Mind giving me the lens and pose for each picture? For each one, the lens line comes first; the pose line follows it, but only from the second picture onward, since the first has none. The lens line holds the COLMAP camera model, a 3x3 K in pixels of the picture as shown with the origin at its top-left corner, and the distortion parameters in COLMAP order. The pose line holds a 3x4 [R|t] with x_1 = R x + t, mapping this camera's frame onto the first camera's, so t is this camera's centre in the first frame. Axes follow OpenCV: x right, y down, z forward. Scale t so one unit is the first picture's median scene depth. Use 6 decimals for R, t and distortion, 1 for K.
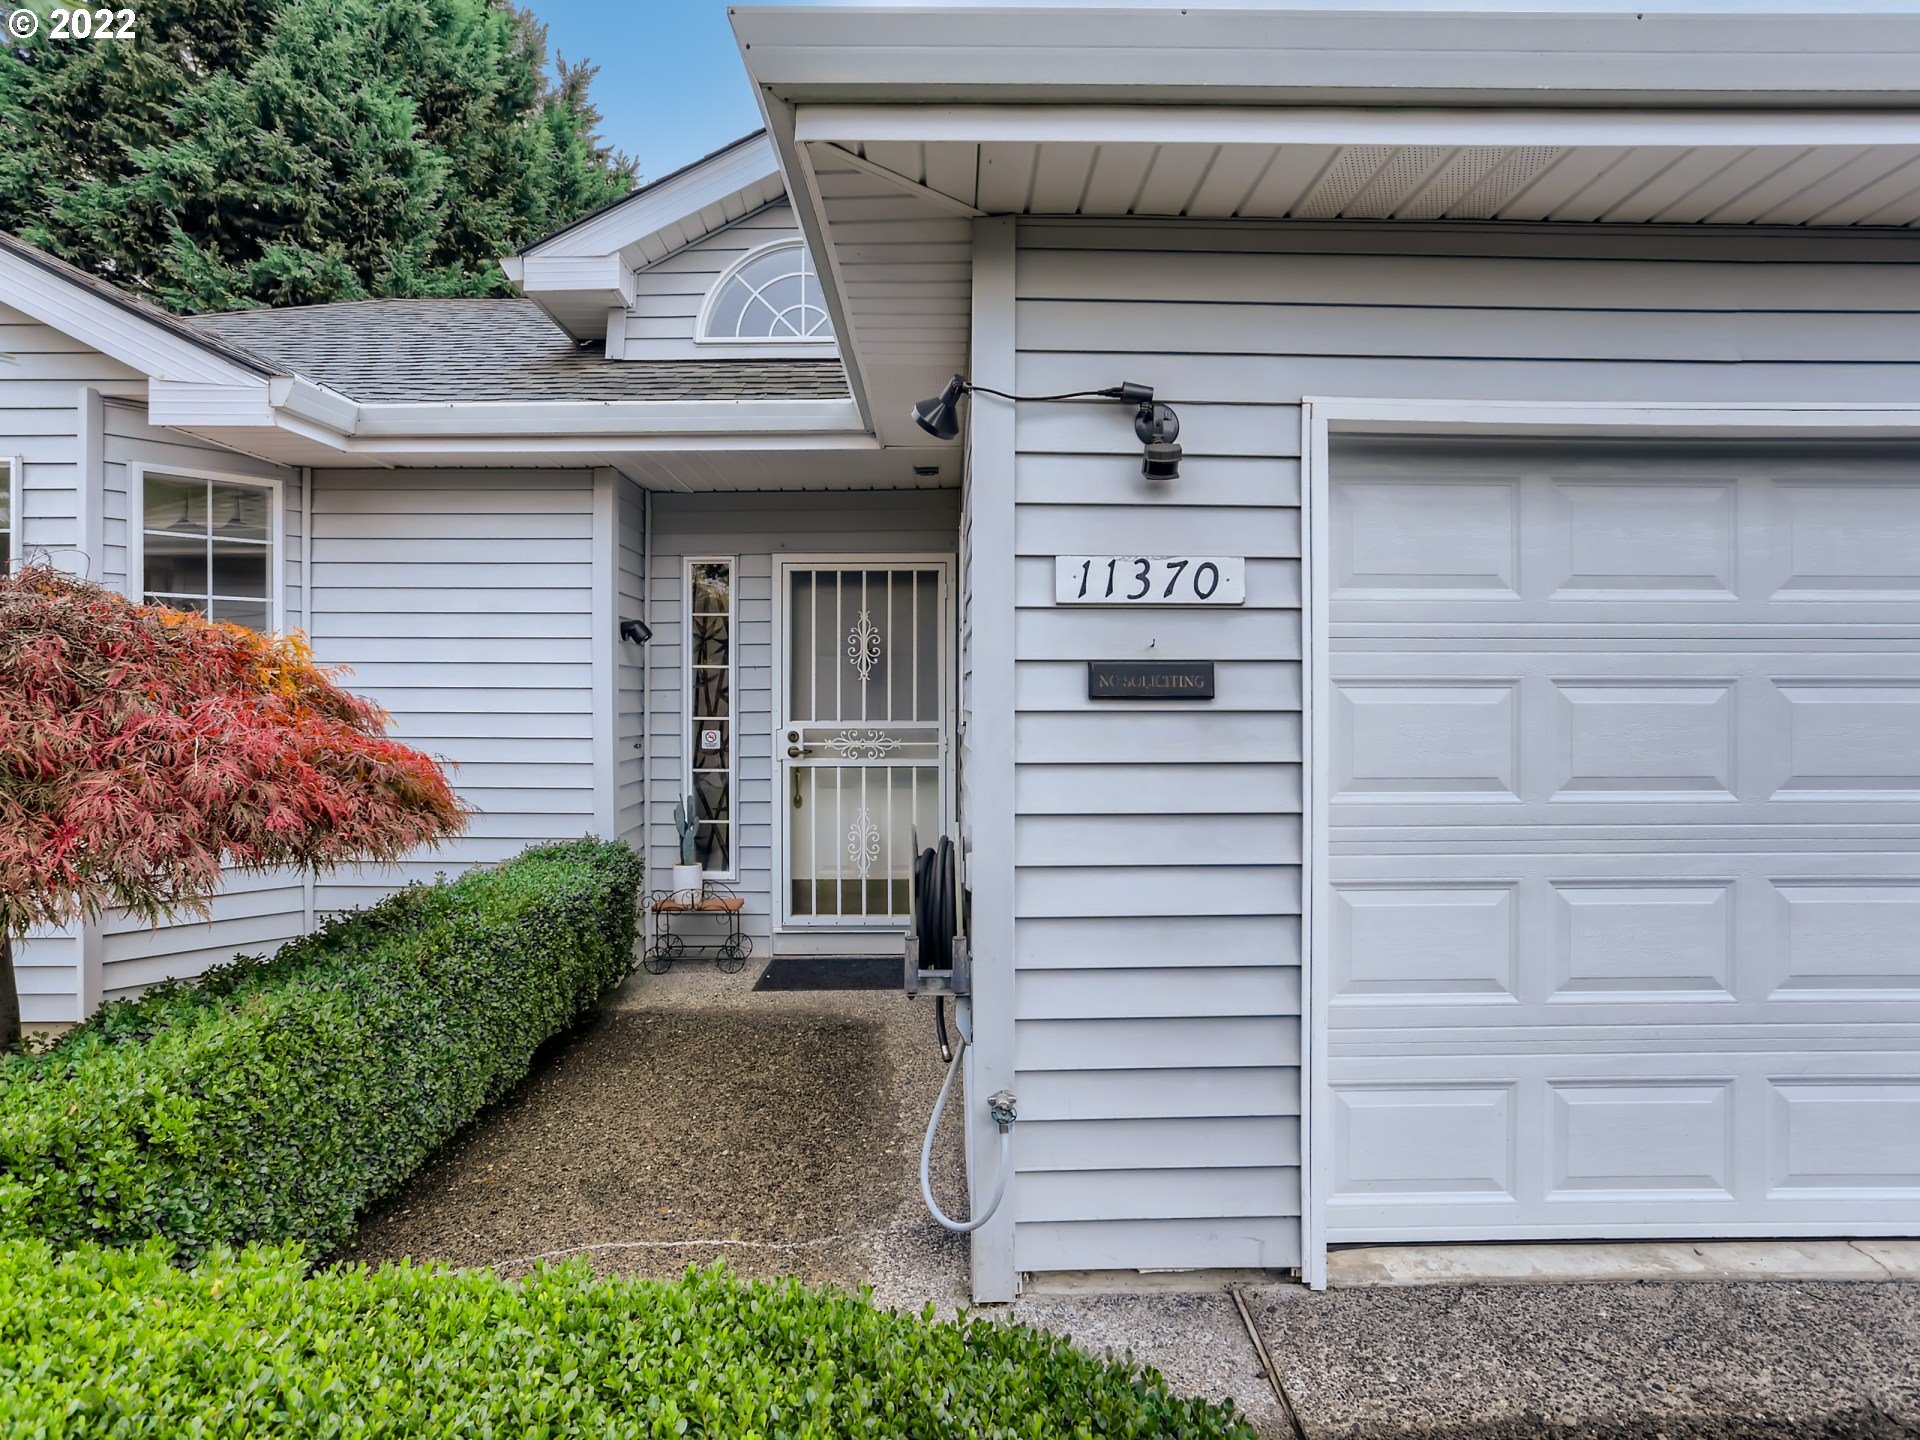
lens RADIAL K [[1052.0, 0, 956.3], [0, 1052.0, 706.7], [0, 0, 1]] dist [-0.035897, 0.022620]
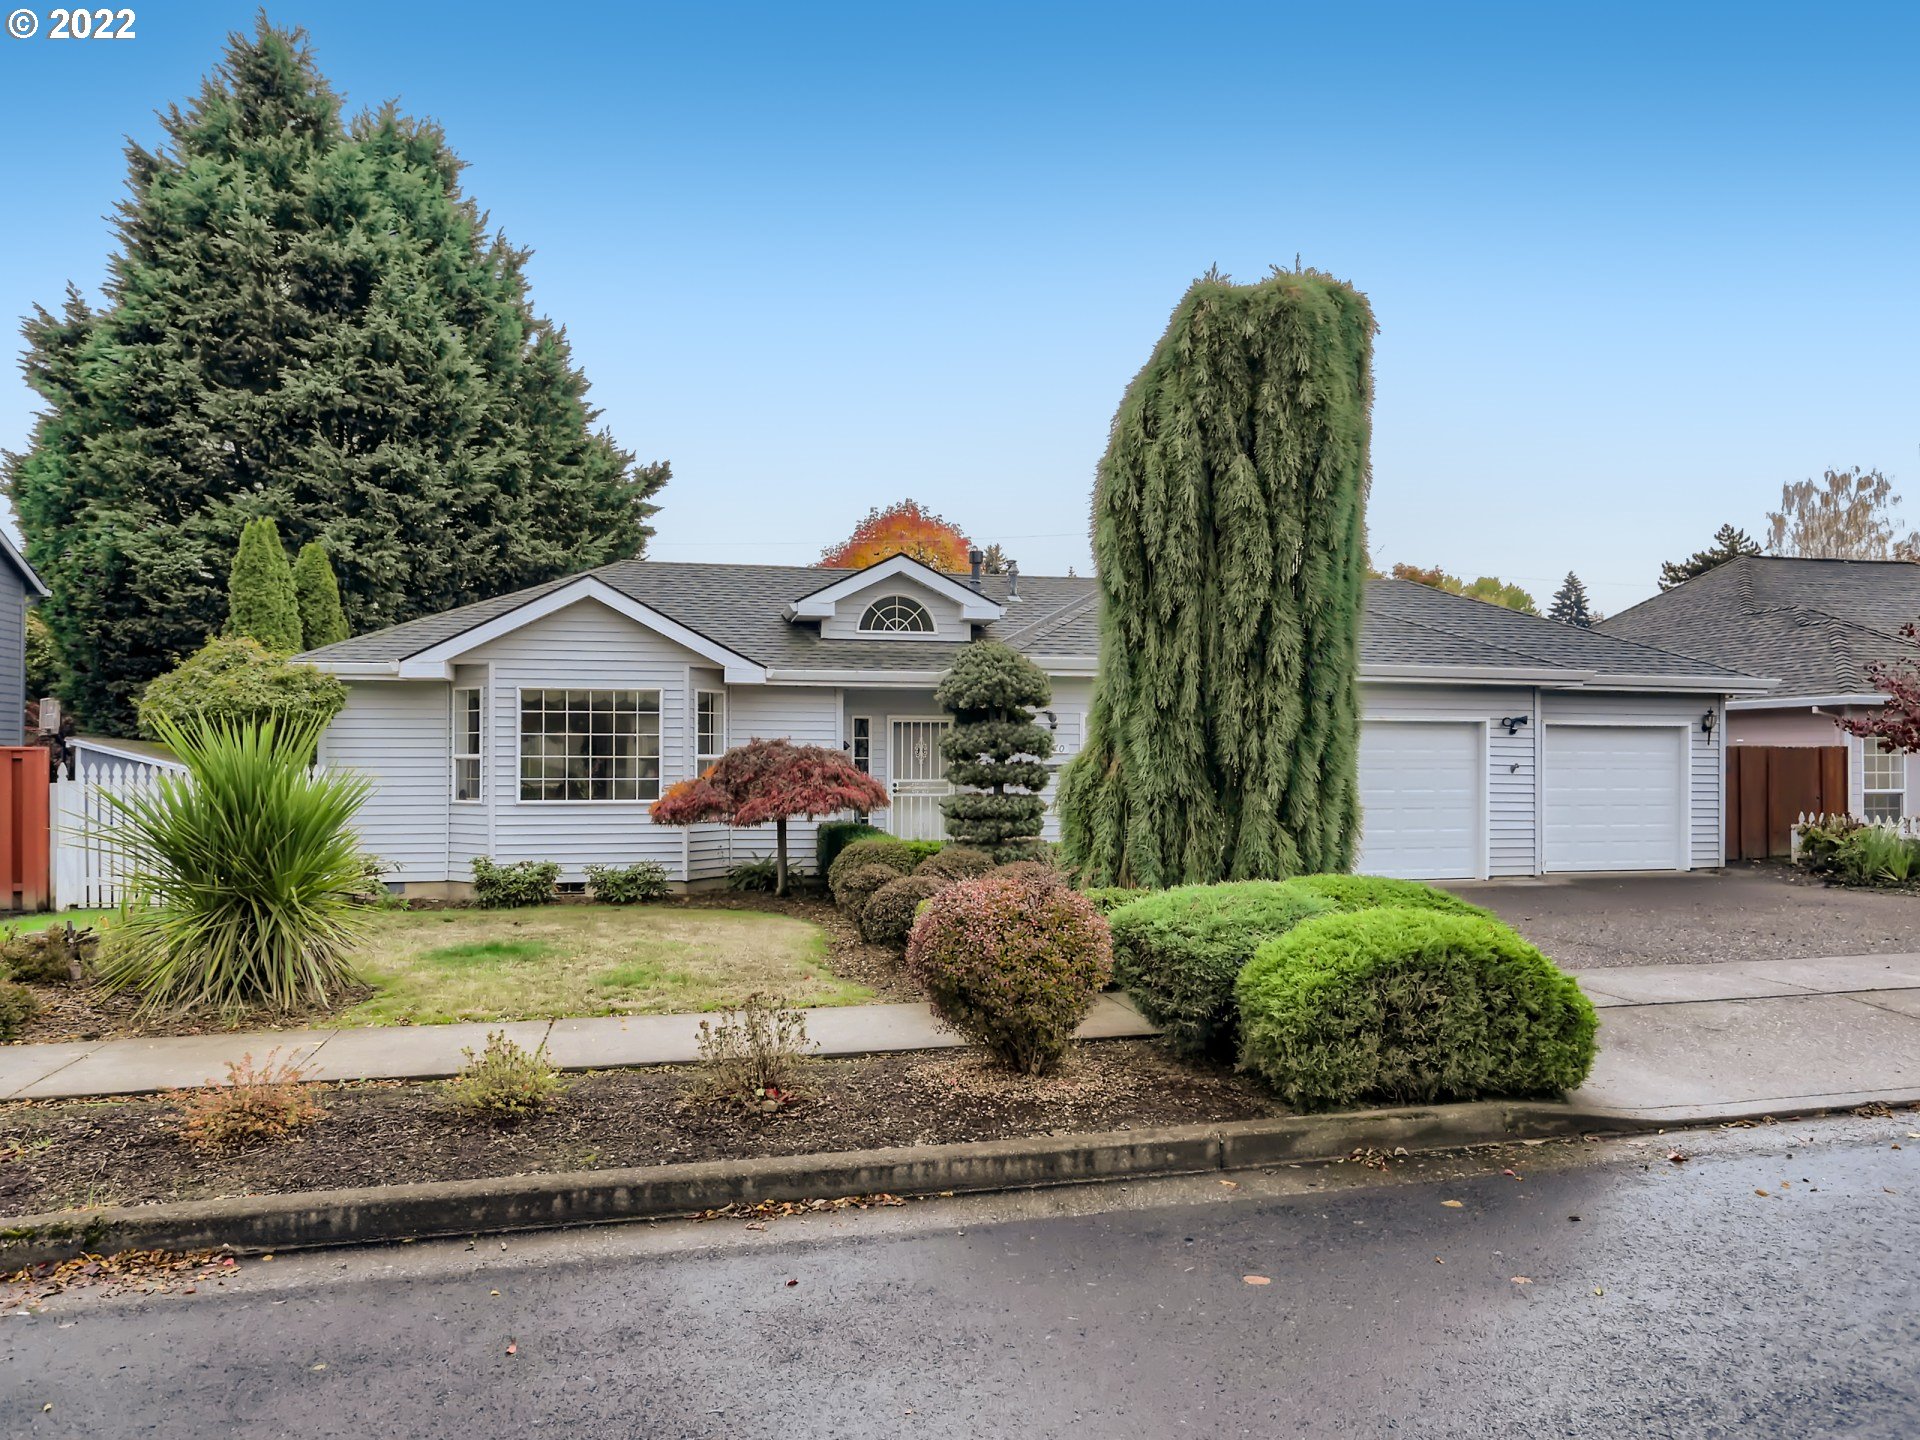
lens RADIAL K [[1052.0, 0, 961.4], [0, 1052.0, 730.6], [0, 0, 1]] dist [-0.035897, 0.022620]
pose [[0.980573, 0.011869, 0.195796, -0.163445], [-0.003006, 0.998960, -0.045502, 0.003737], [-0.196132, 0.044029, 0.979588, -0.518736]]
